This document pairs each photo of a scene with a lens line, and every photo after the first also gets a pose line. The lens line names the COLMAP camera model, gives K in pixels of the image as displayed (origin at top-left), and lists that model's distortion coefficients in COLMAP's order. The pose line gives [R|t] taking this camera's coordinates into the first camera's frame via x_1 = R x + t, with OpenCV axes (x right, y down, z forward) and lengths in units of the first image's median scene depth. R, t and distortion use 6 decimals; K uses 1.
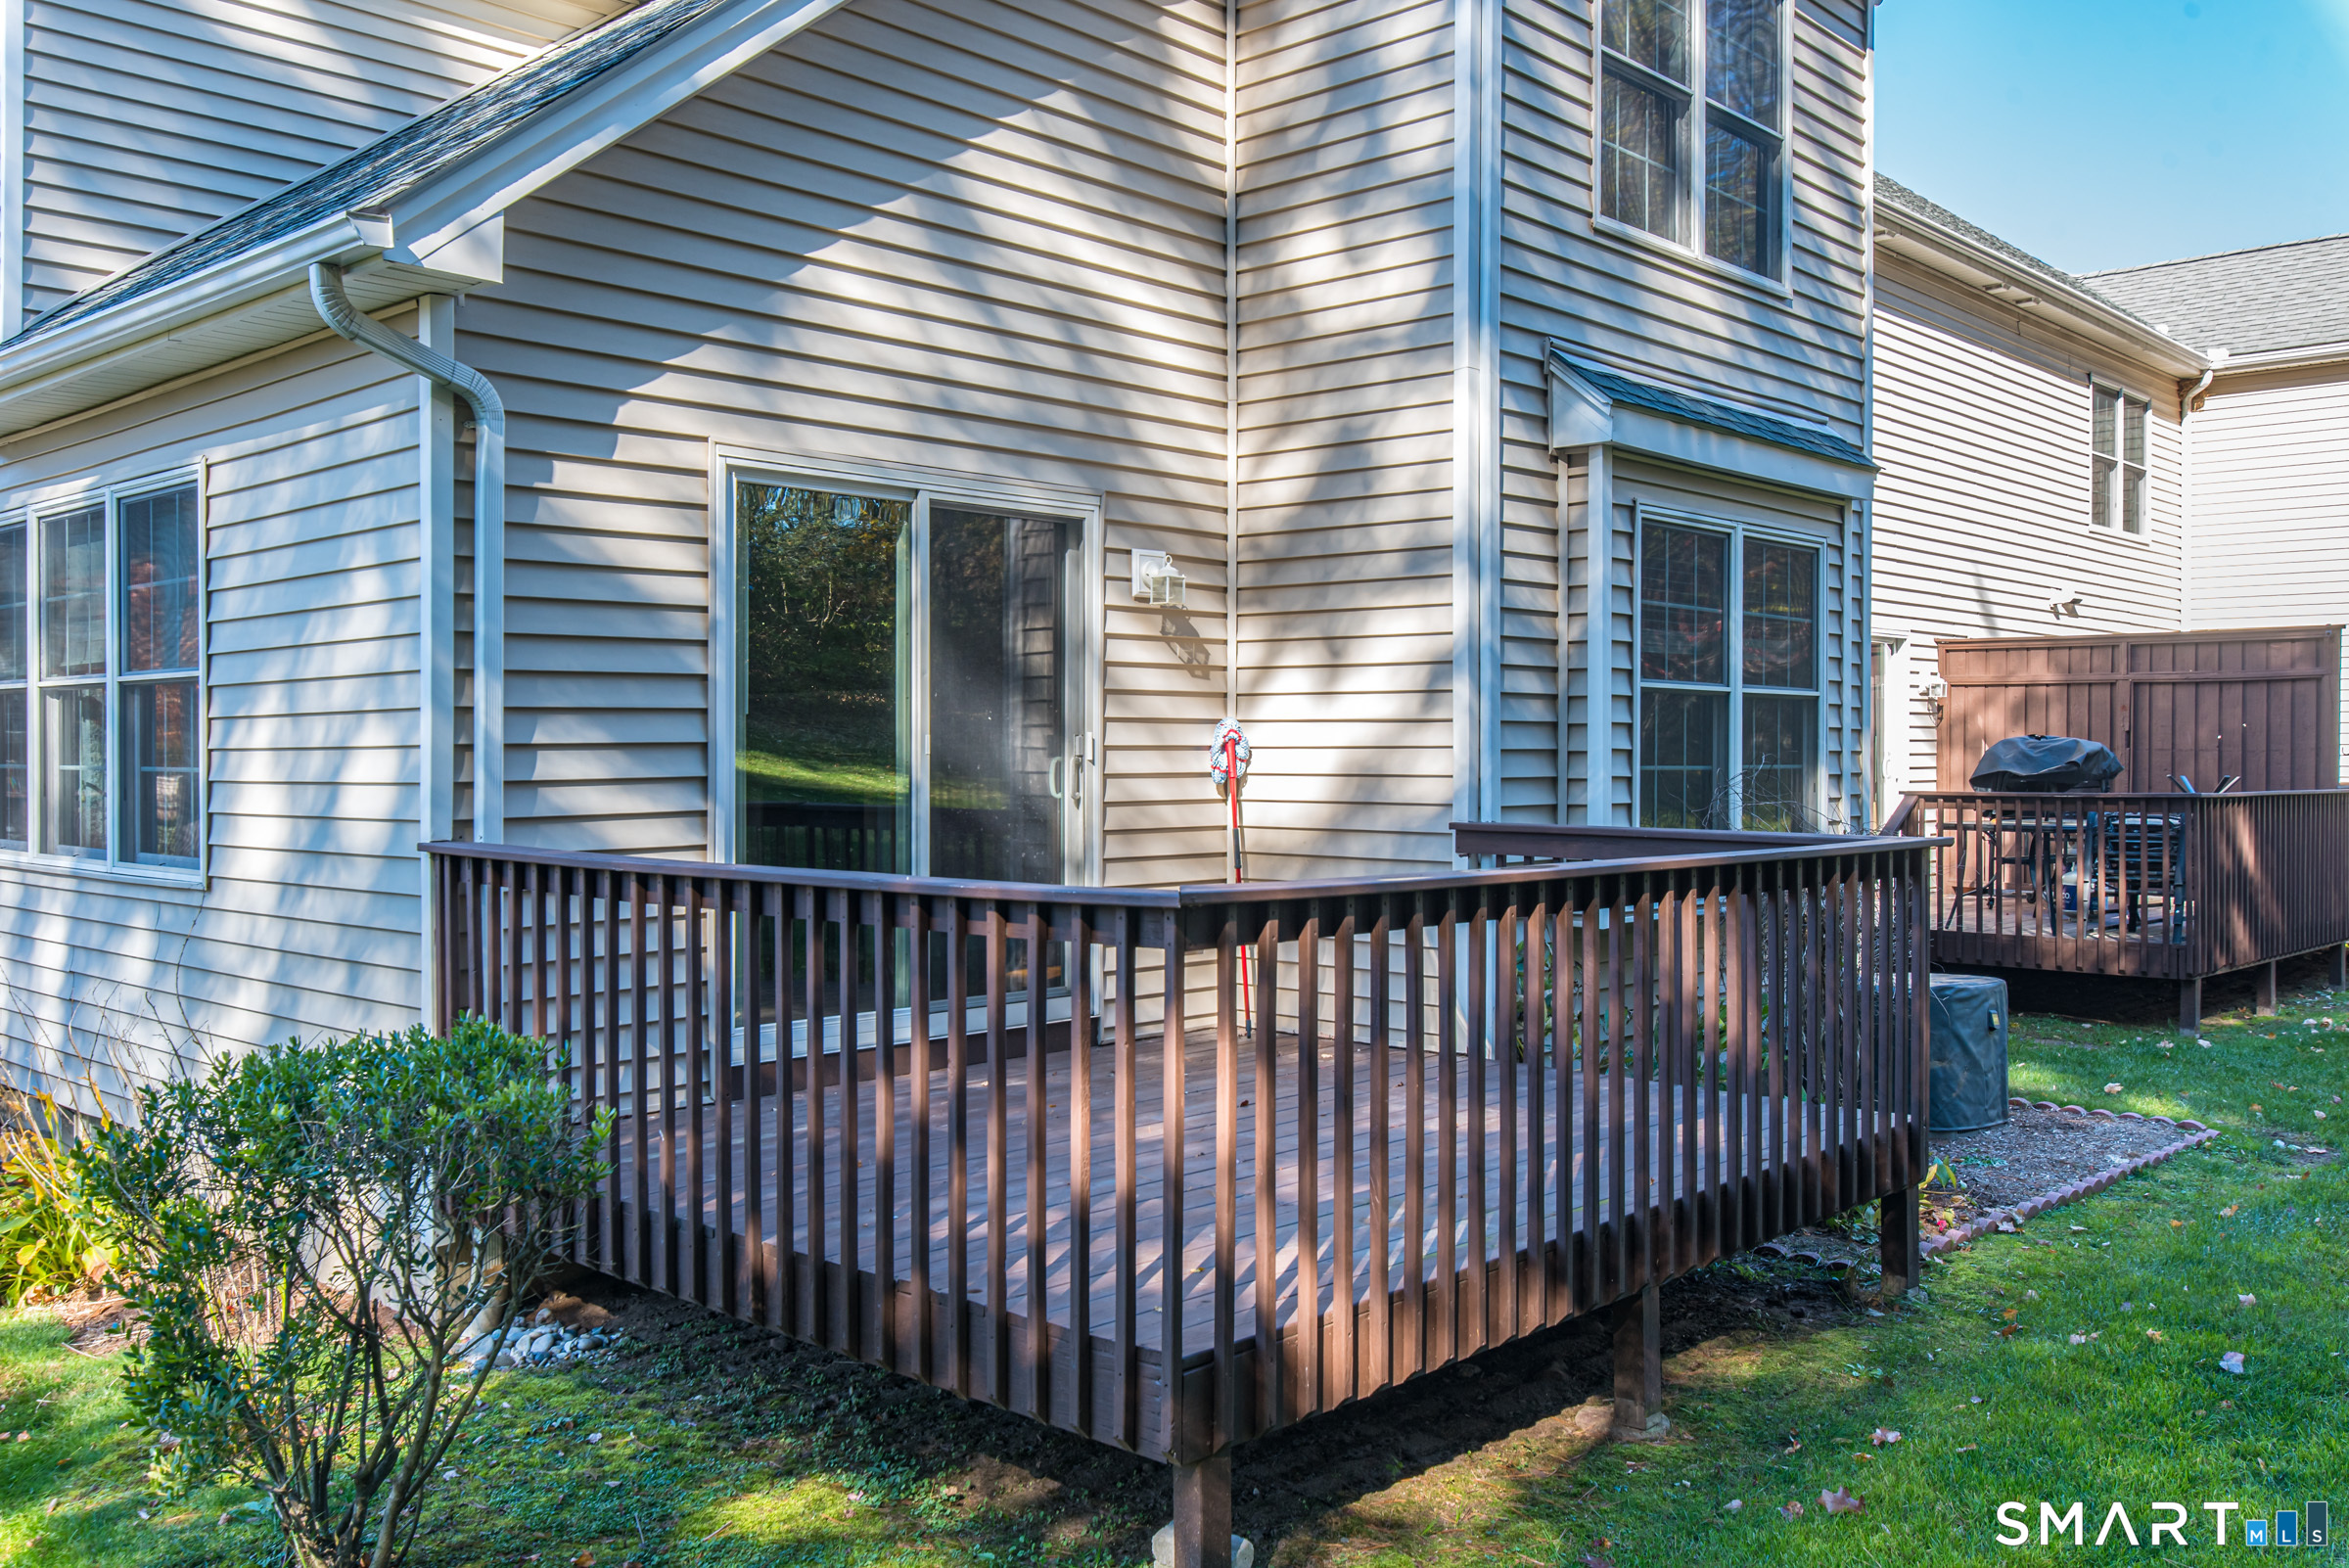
lens RADIAL K [[1924.0, 0, 1174.5], [0, 1924.0, 784.0], [0, 0, 1]] dist [-0.011397, -0.001198]
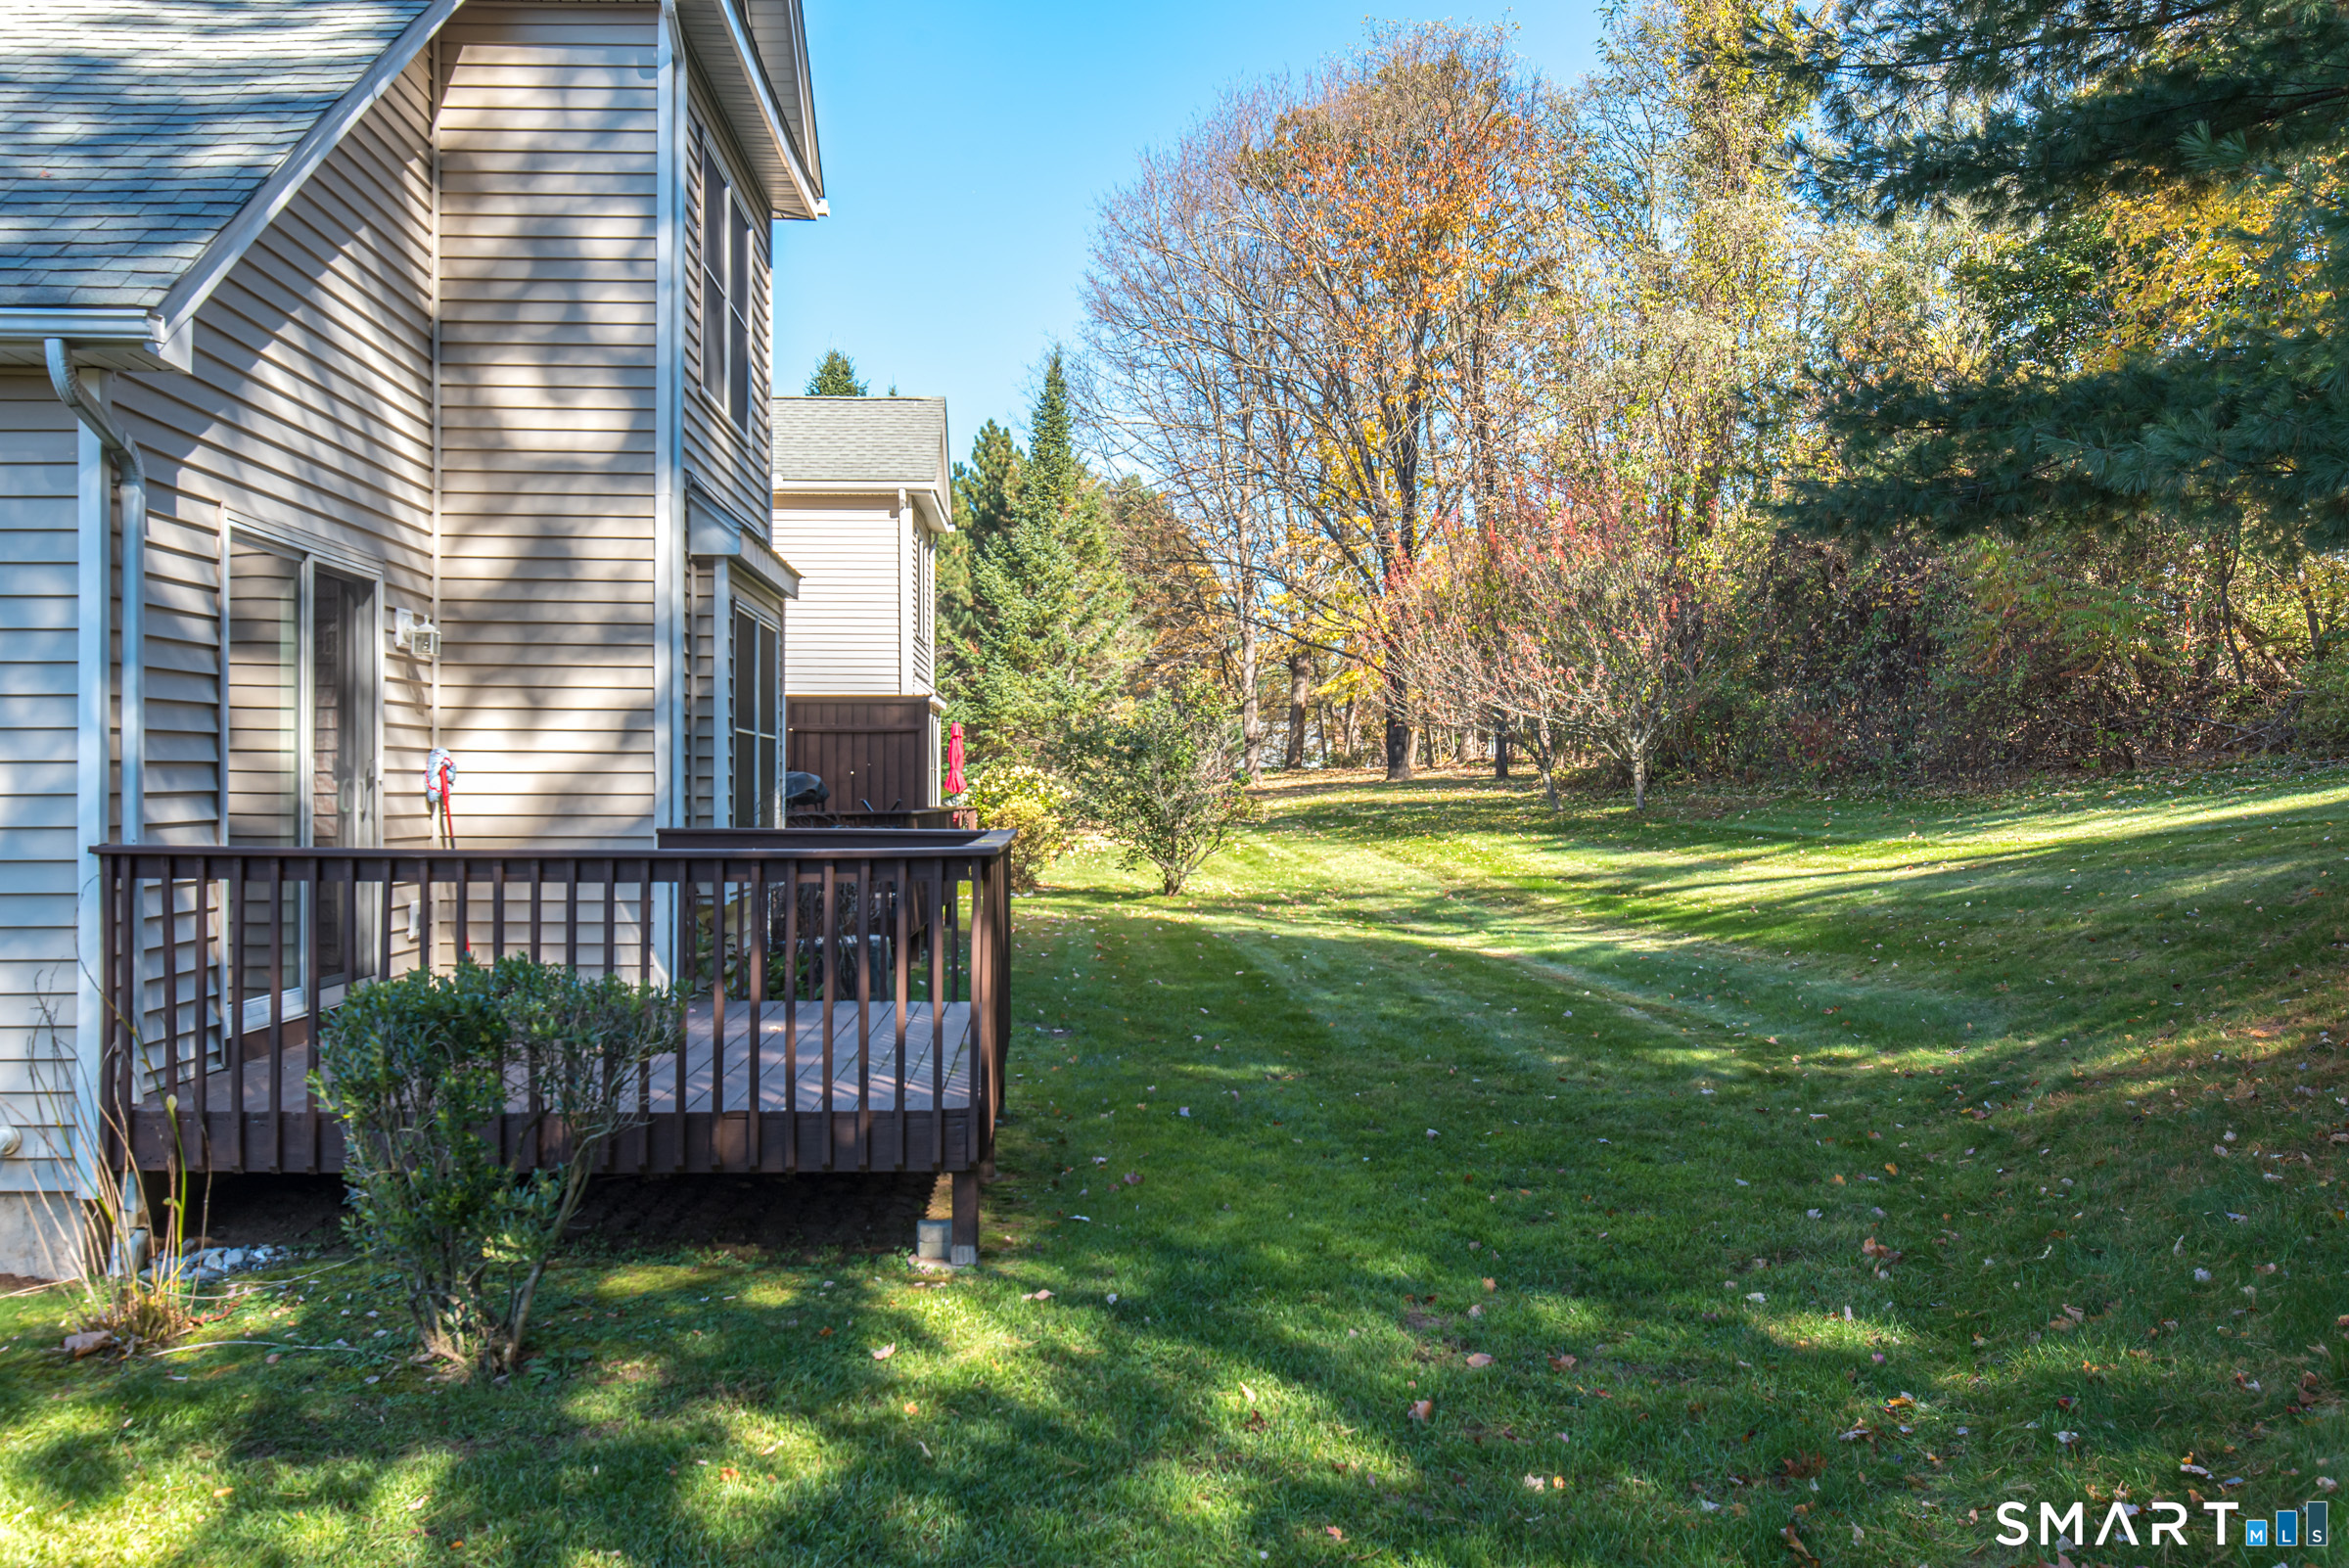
lens RADIAL K [[1880.9, 0, 1174.5], [0, 1880.9, 784.0], [0, 0, 1]] dist [0.011557, 0.004356]
pose [[0.683947, 0.007311, 0.729495, -0.550408], [0.006210, 0.999855, -0.015843, 0.011027], [-0.729505, 0.015366, 0.683803, -0.168046]]
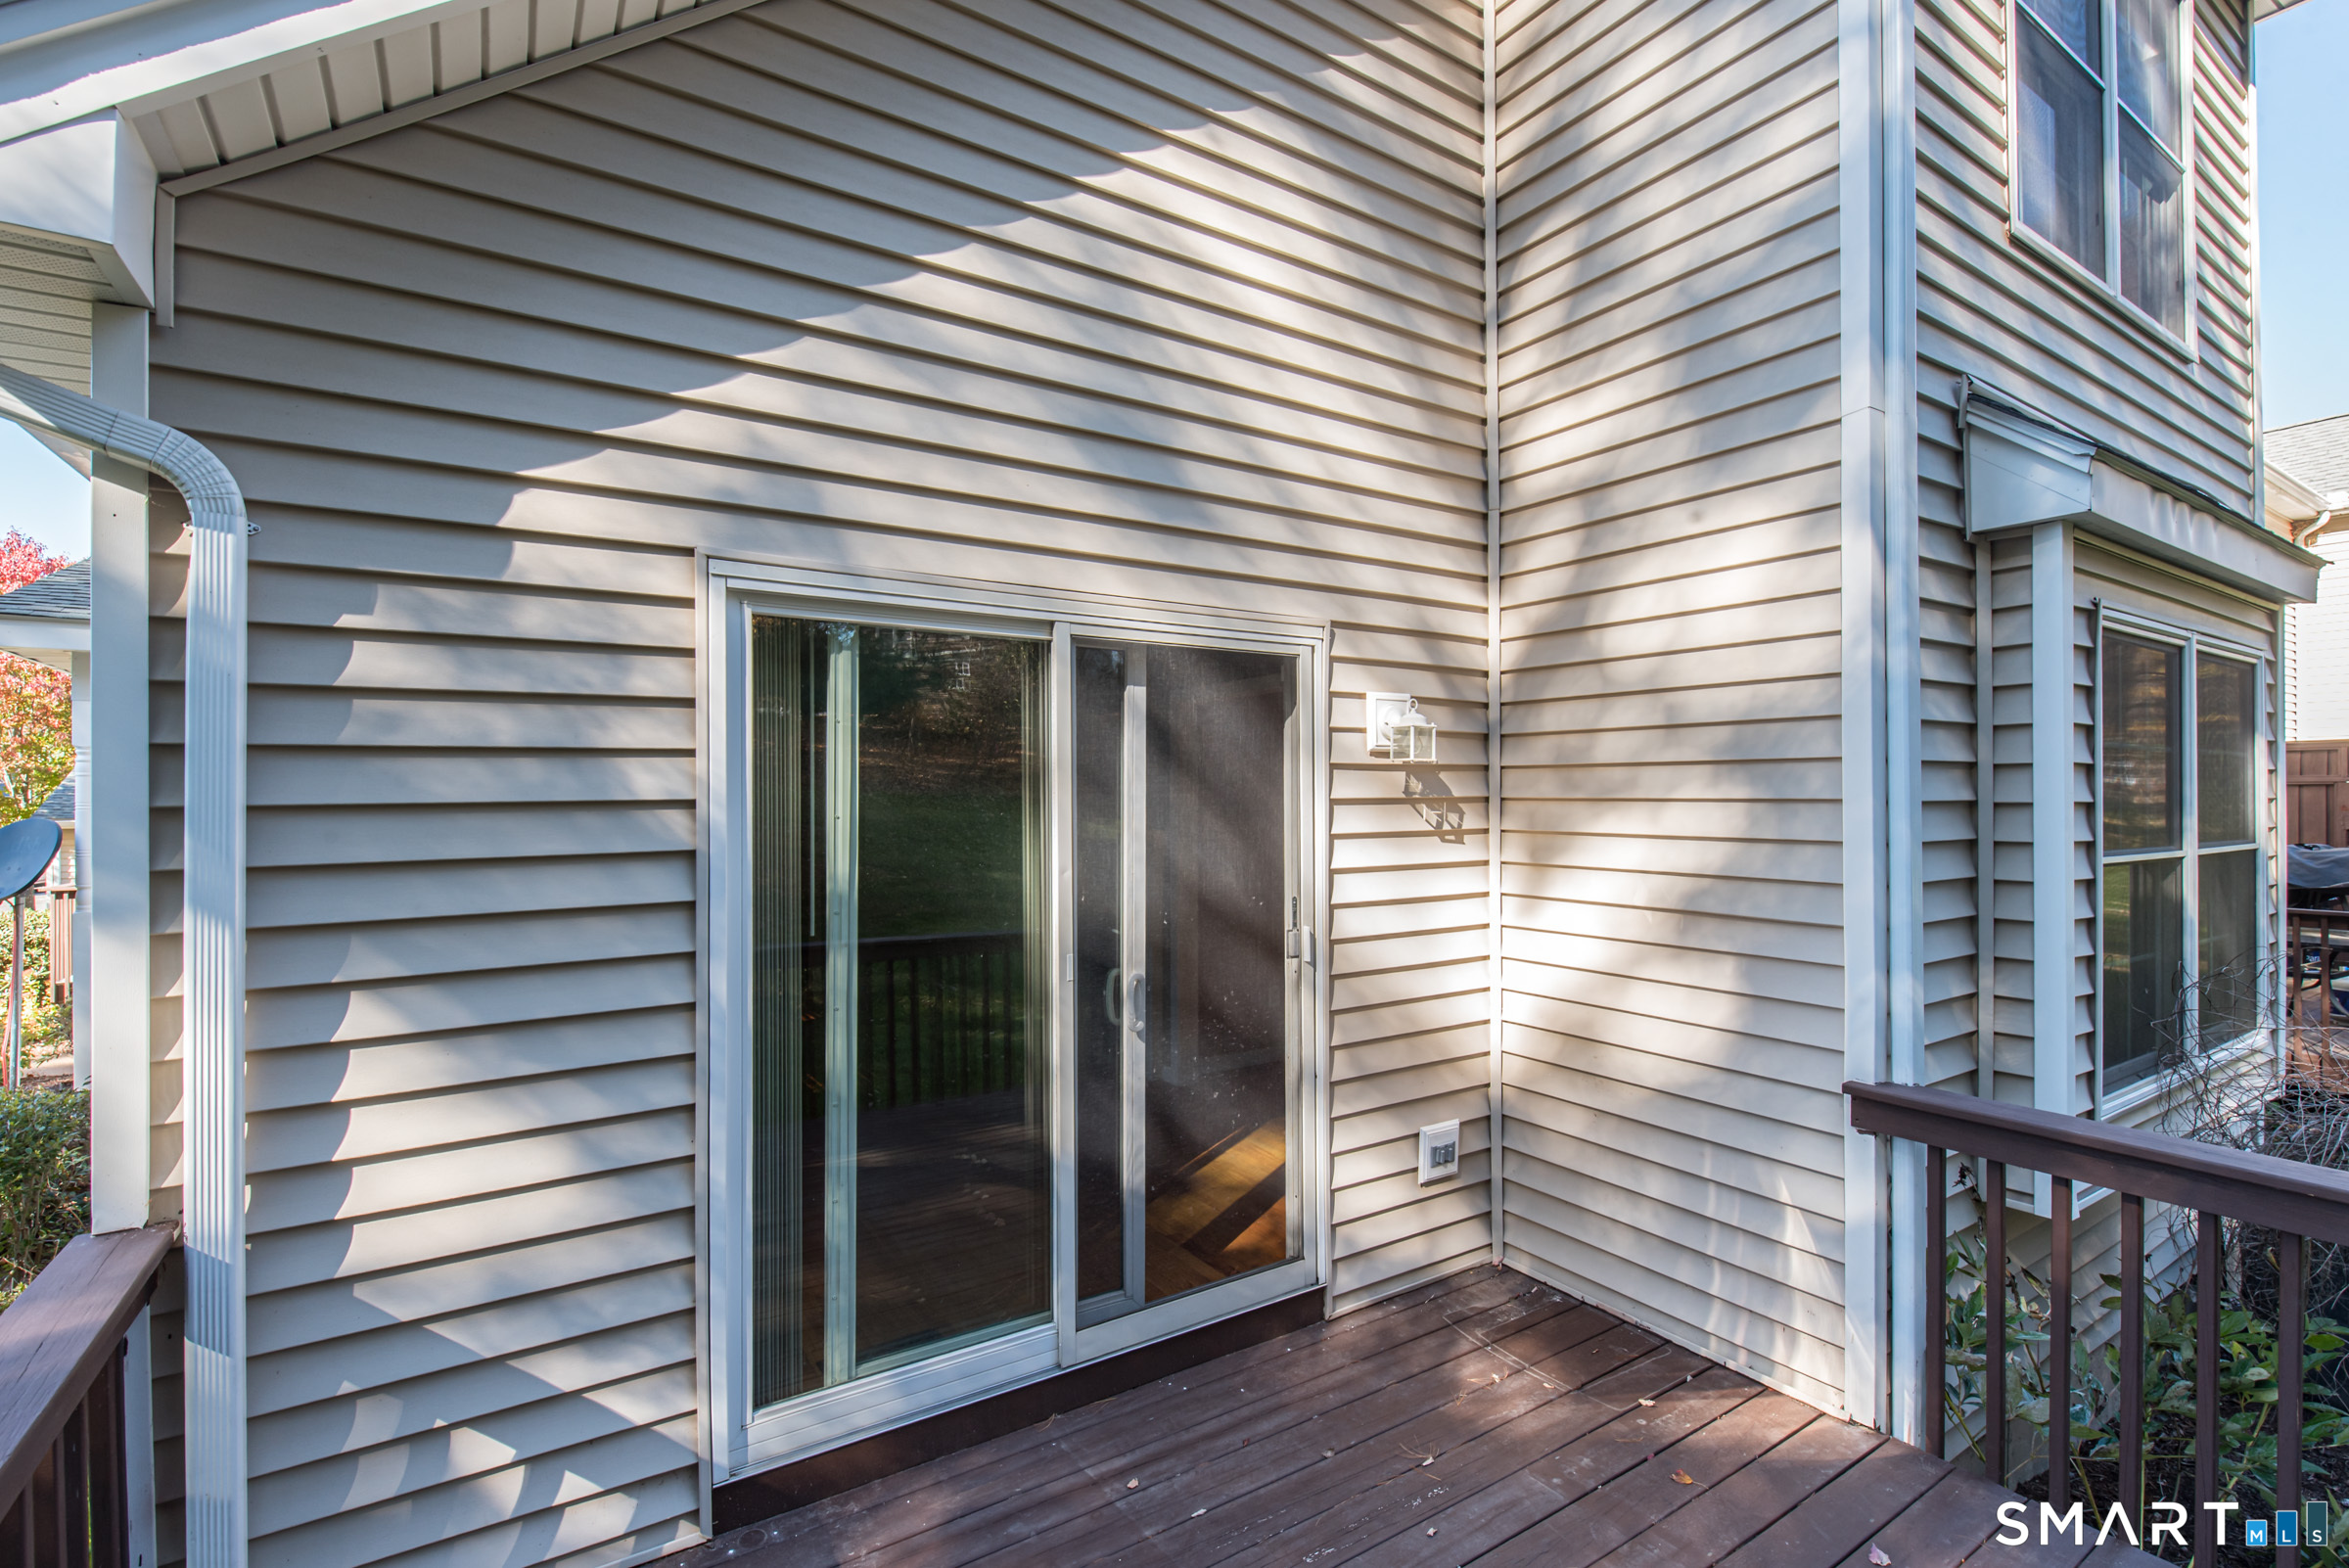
lens RADIAL K [[1039.8, 0, 1169.2], [0, 1039.8, 806.9], [0, 0, 1]] dist [-0.008861, 0.000037]
pose [[0.967579, -0.001415, -0.252565, 0.008321], [-0.000877, 0.999959, -0.008962, -0.070757], [0.252568, 0.008893, 0.967538, 0.562895]]
